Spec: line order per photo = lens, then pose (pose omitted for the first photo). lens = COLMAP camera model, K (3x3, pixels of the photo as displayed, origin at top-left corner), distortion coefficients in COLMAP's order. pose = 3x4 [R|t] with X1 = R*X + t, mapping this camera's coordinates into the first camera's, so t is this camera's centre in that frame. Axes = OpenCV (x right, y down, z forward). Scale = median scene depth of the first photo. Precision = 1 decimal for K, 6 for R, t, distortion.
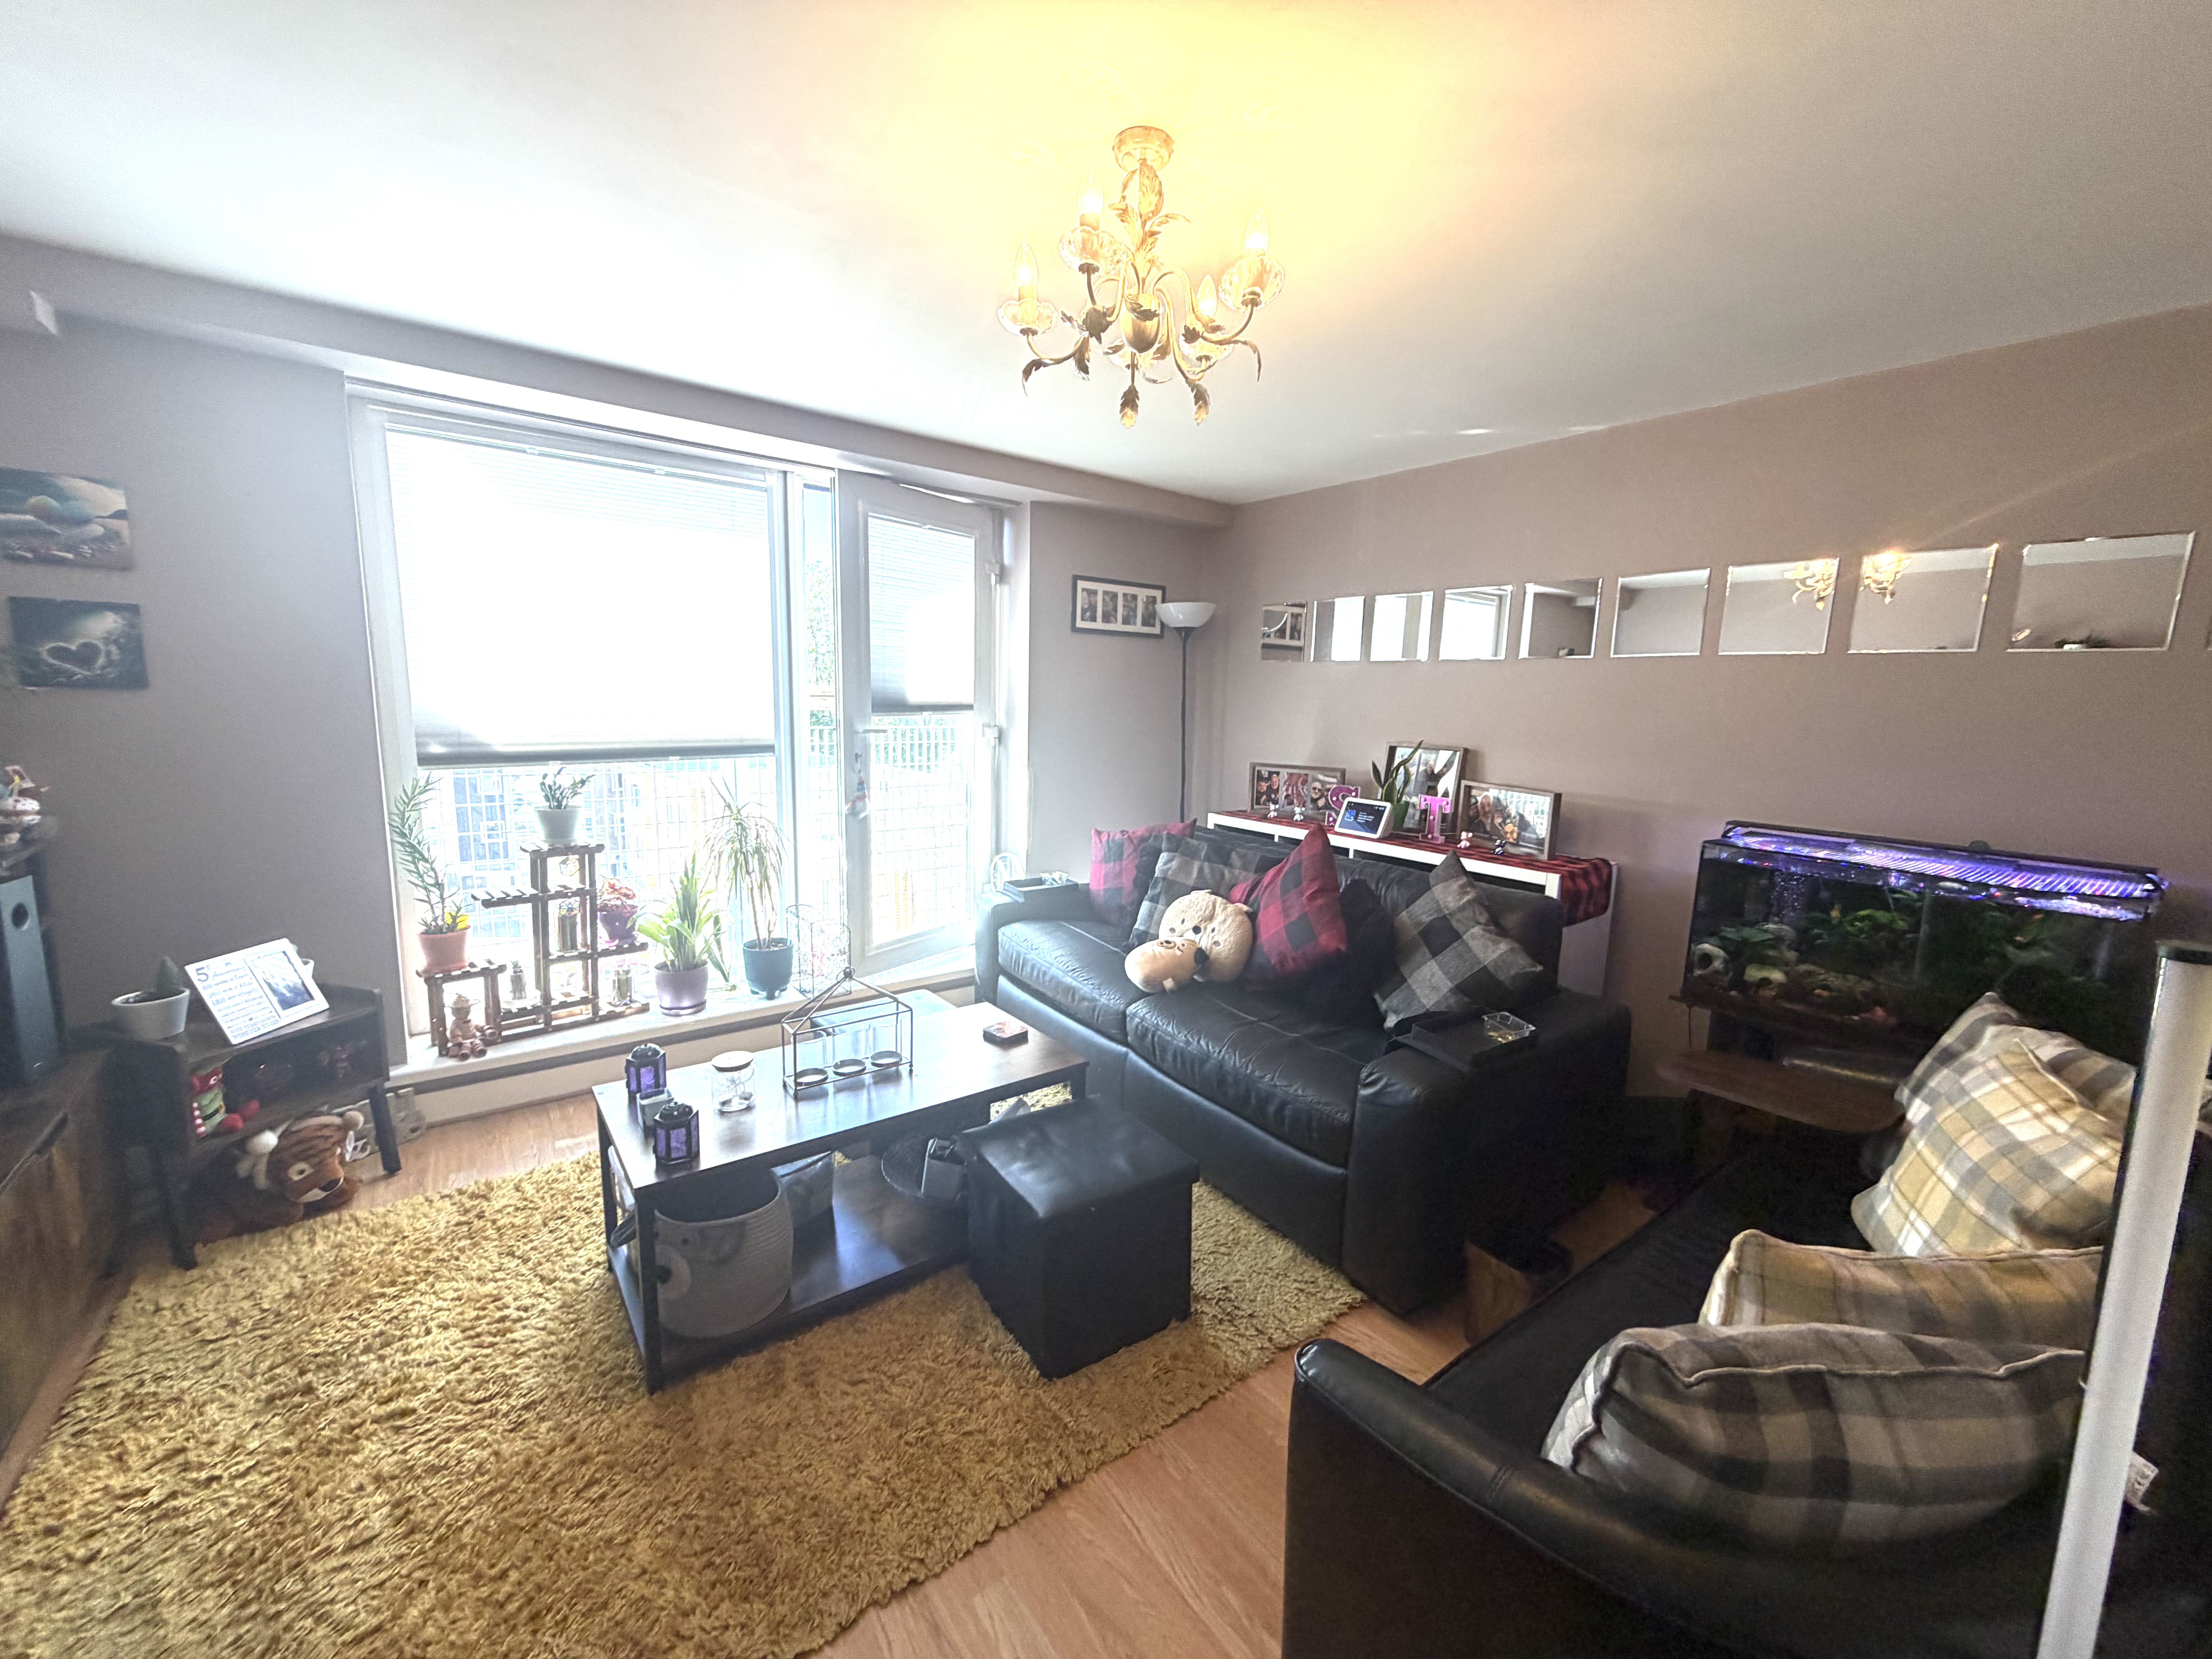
lens RADIAL K [[878.1, 0, 1097.5], [0, 878.1, 828.5], [0, 0, 1]] dist [0.000506, -0.000436]
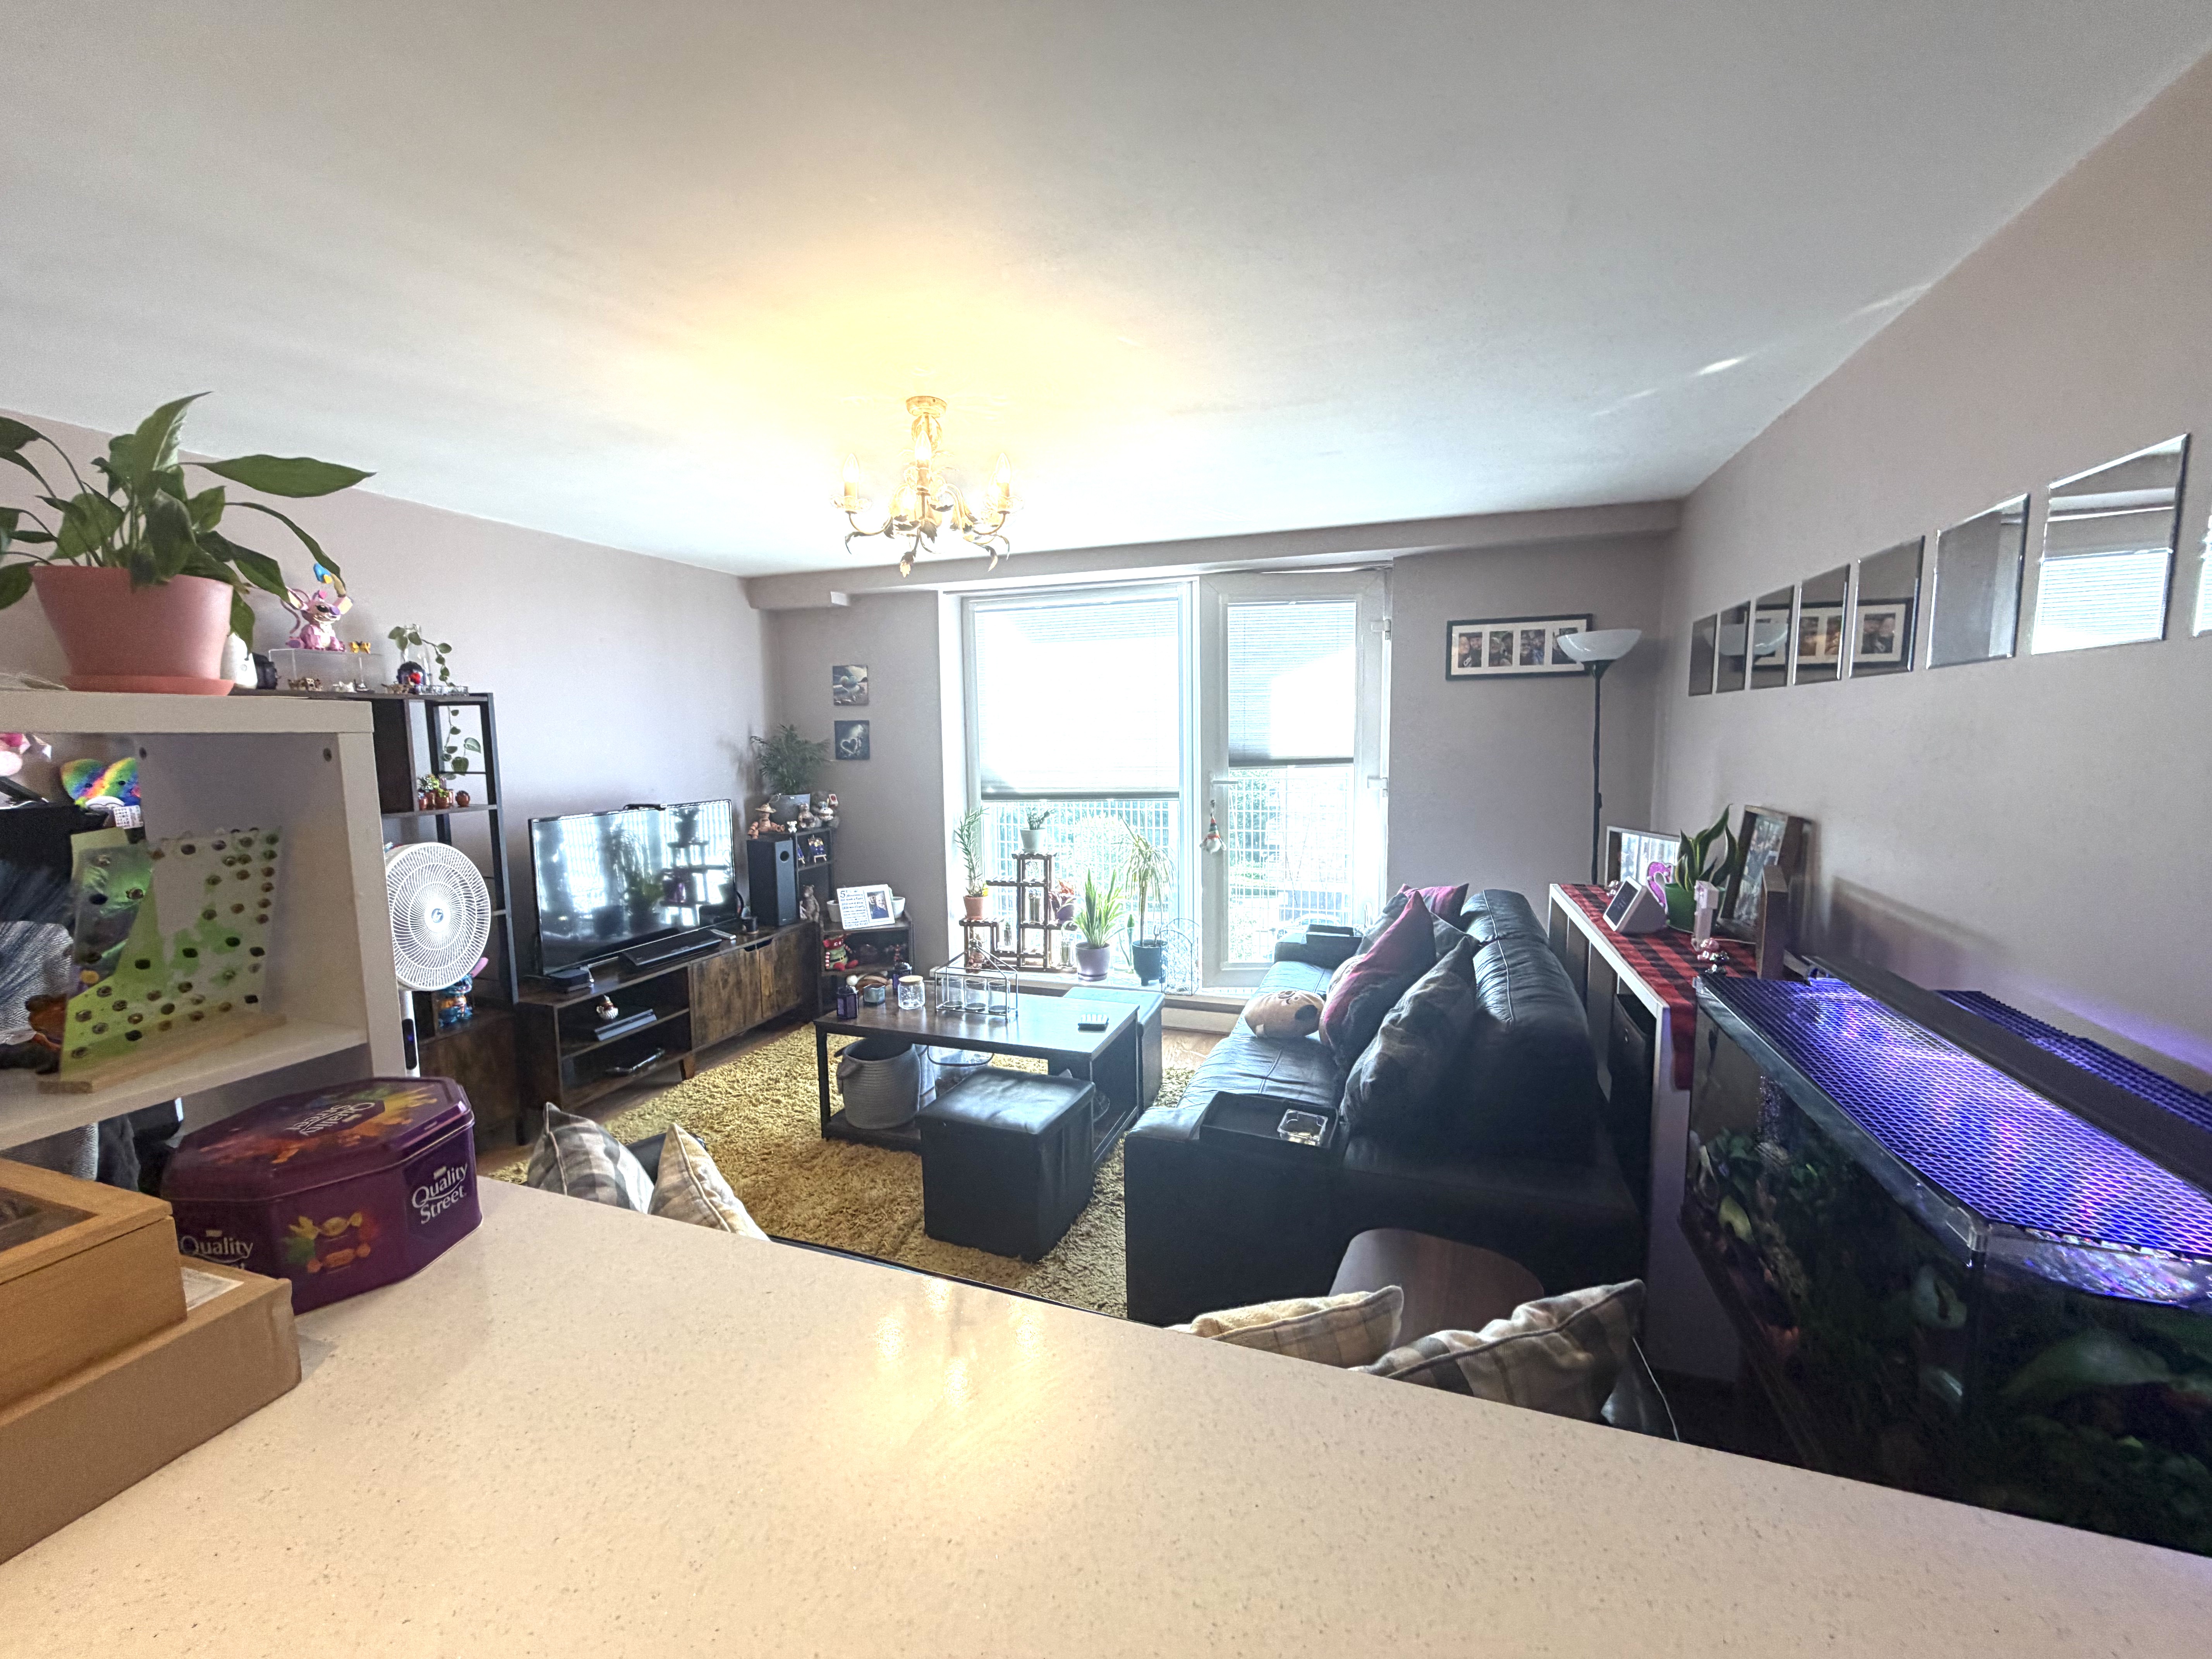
lens RADIAL K [[878.1, 0, 1098.4], [0, 878.1, 825.8], [0, 0, 1]] dist [0.000506, -0.000436]
pose [[0.556597, 0.045592, -0.829531, 0.737207], [-0.098479, 0.995074, -0.011388, -0.022070], [0.824925, 0.088030, 0.558345, 0.213261]]
